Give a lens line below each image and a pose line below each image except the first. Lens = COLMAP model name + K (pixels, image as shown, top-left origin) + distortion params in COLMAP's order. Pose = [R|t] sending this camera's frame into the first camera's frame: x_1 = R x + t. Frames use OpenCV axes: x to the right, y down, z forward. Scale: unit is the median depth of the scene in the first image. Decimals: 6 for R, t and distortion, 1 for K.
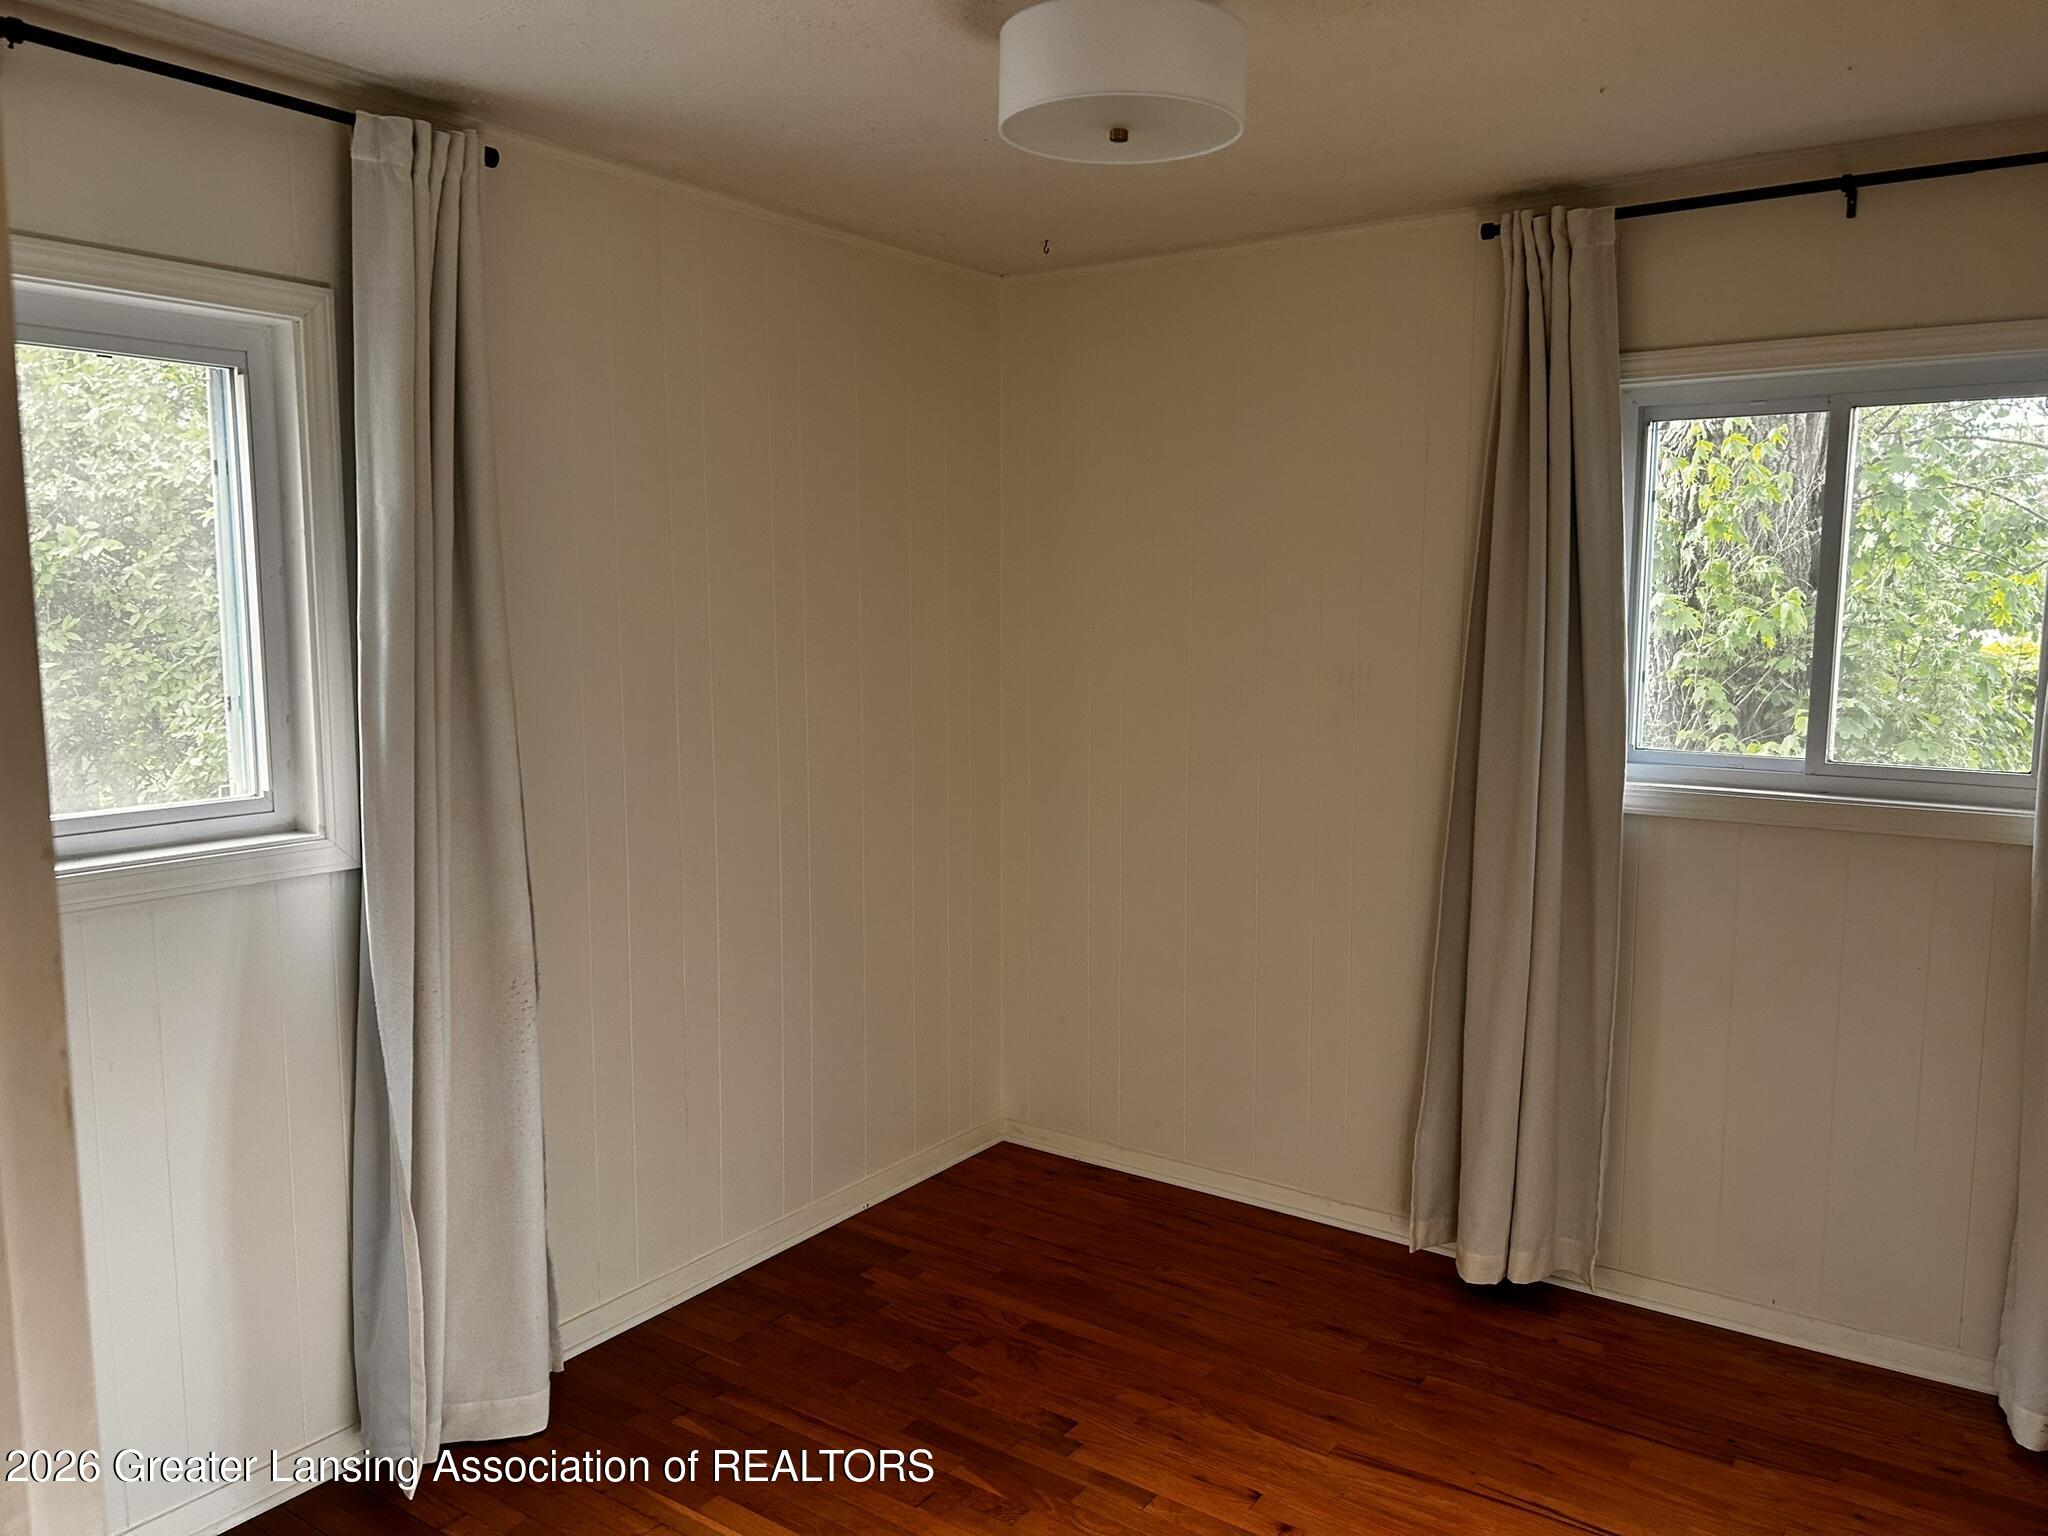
lens RADIAL K [[1540.8, 0, 1021.6], [0, 1540.8, 767.7], [0, 0, 1]] dist [0.030374, -0.035721]
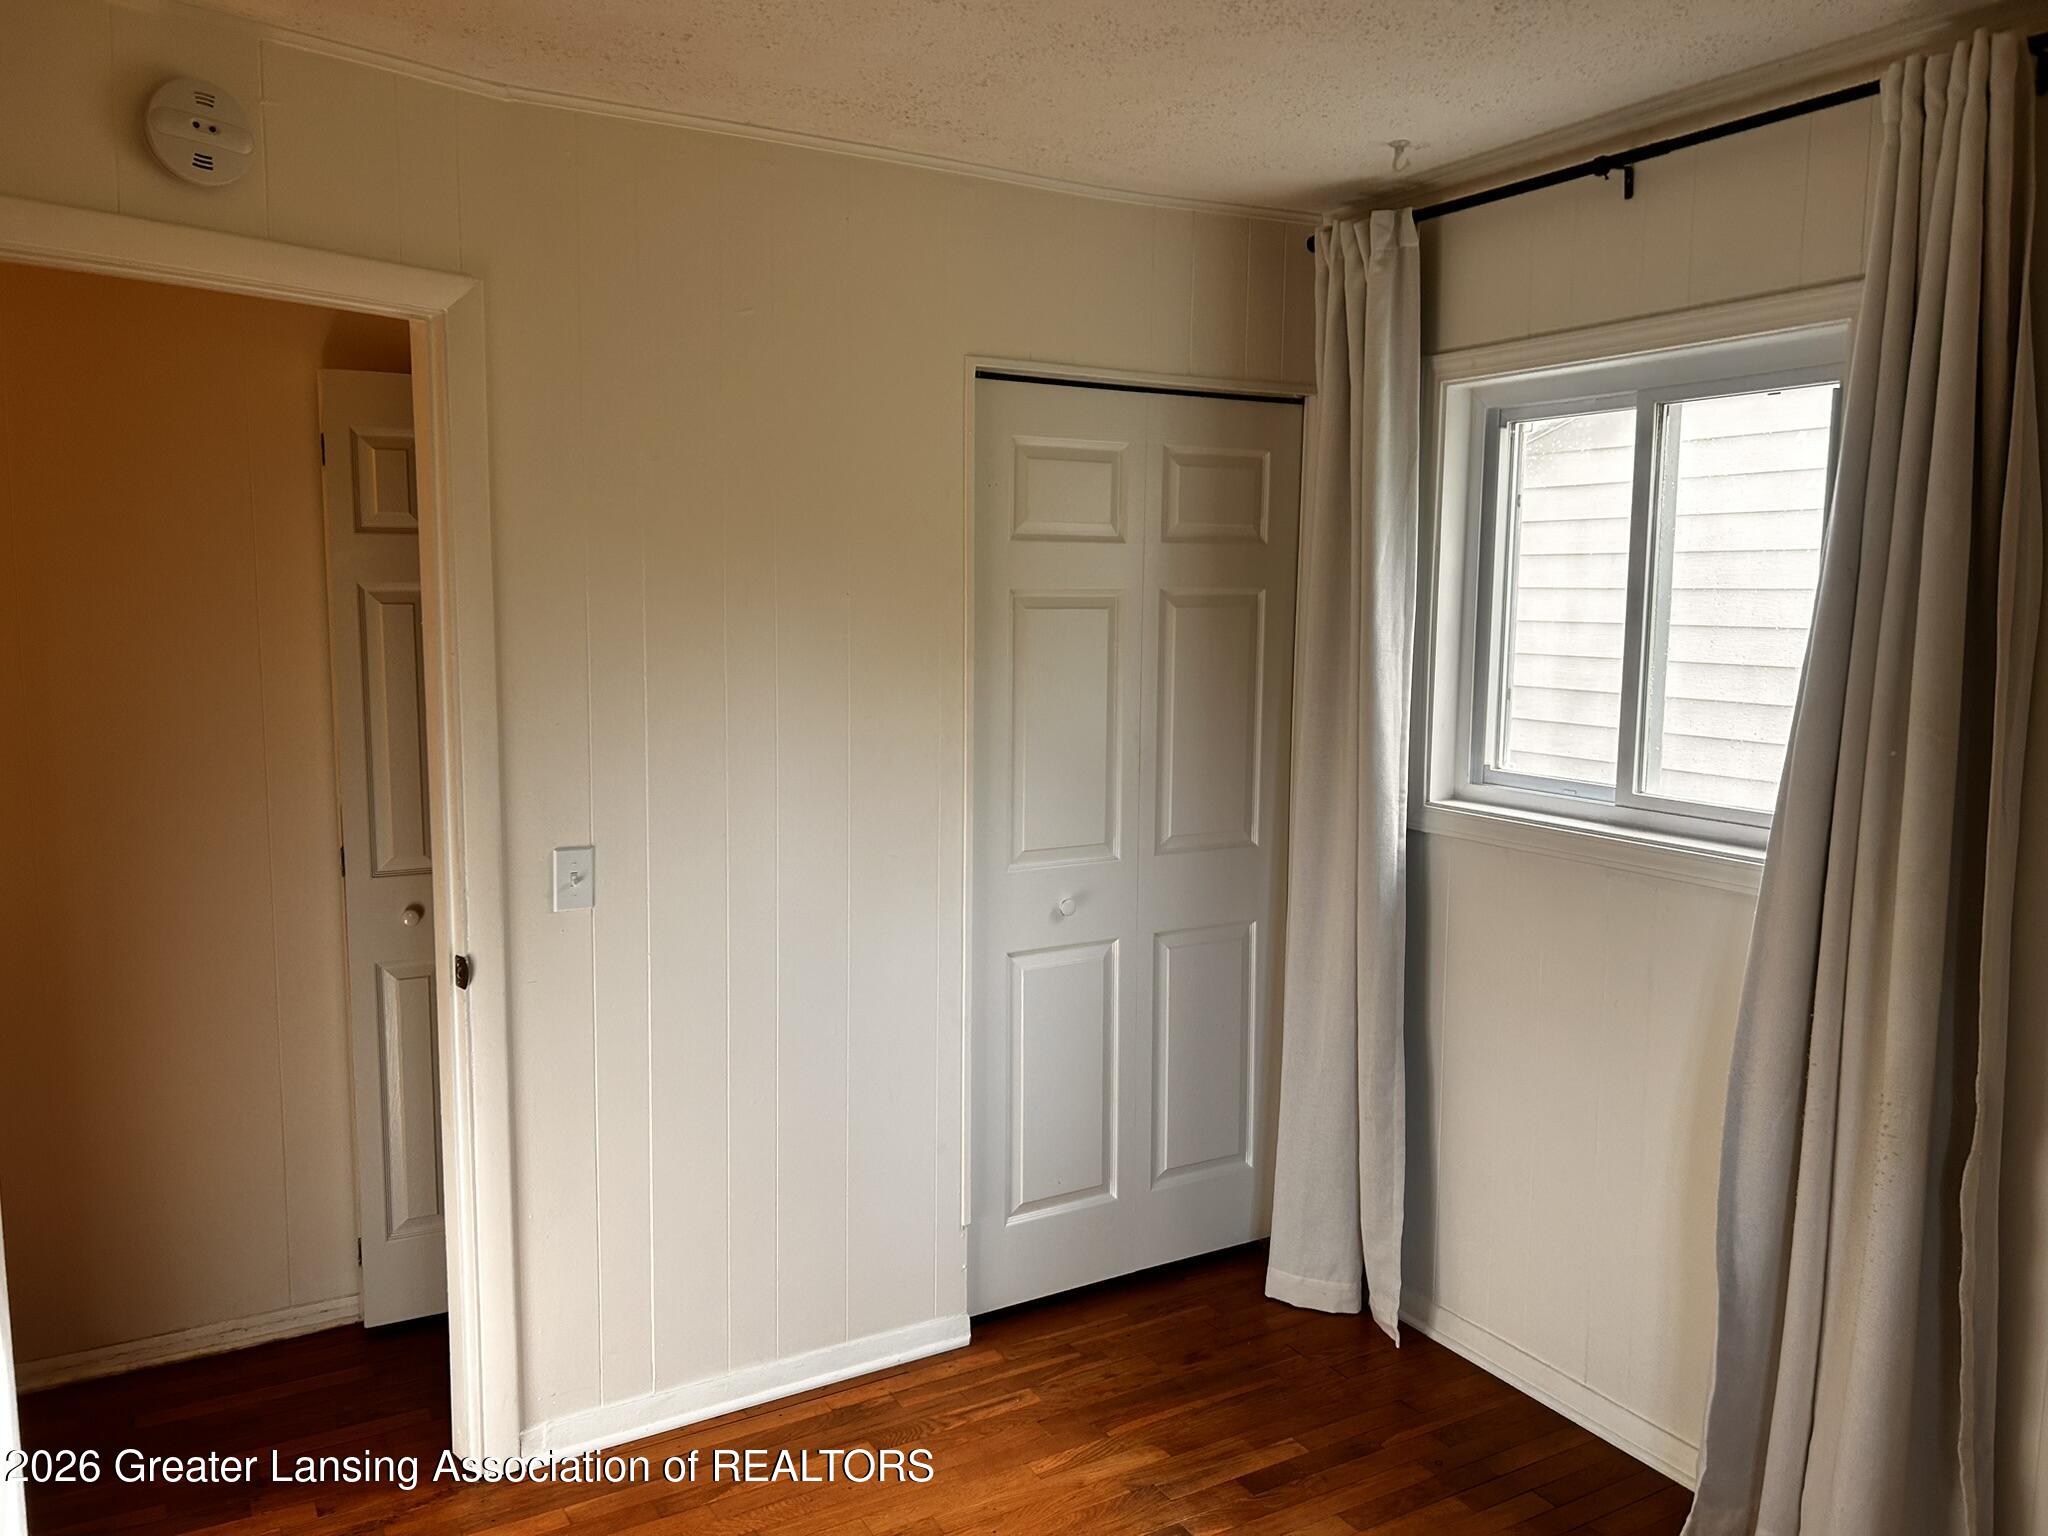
lens RADIAL K [[1540.8, 0, 1027.0], [0, 1540.8, 768.6], [0, 0, 1]] dist [0.030374, -0.035721]
pose [[0.915721, 0.045241, -0.399261, 0.561336], [-0.050966, 0.998693, -0.003728, 0.004970], [0.398570, 0.023763, 0.916830, 0.023138]]
